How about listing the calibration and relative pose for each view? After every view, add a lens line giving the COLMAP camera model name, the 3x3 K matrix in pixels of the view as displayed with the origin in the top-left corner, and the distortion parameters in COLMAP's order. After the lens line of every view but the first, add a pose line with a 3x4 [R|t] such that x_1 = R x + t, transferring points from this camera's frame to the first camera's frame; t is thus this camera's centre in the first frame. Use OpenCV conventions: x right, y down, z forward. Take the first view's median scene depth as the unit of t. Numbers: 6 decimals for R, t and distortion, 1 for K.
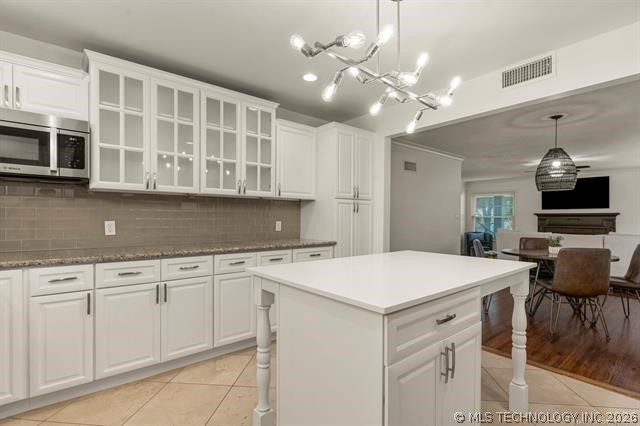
lens RADIAL K [[308.1, 0, 321.0], [0, 308.1, 211.1], [0, 0, 1]] dist [0.001004, 0.001094]
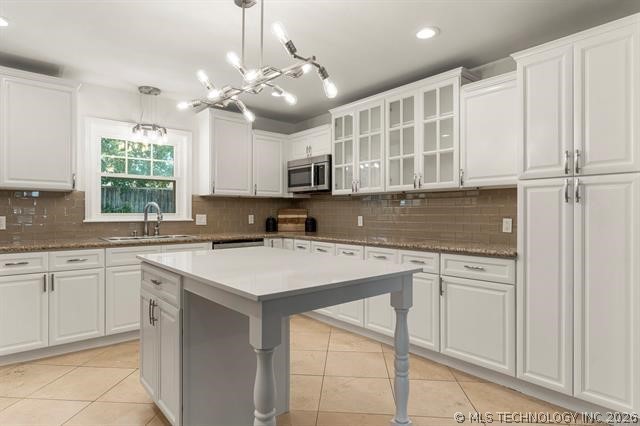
lens RADIAL K [[357.0, 0, 320.6], [0, 357.0, 210.1], [0, 0, 1]] dist [-0.026061, -0.000188]
pose [[0.015164, -0.017649, -0.999729, 0.808249], [0.015202, 0.999733, -0.017419, 0.024756], [0.999769, -0.014934, 0.015428, 0.683968]]
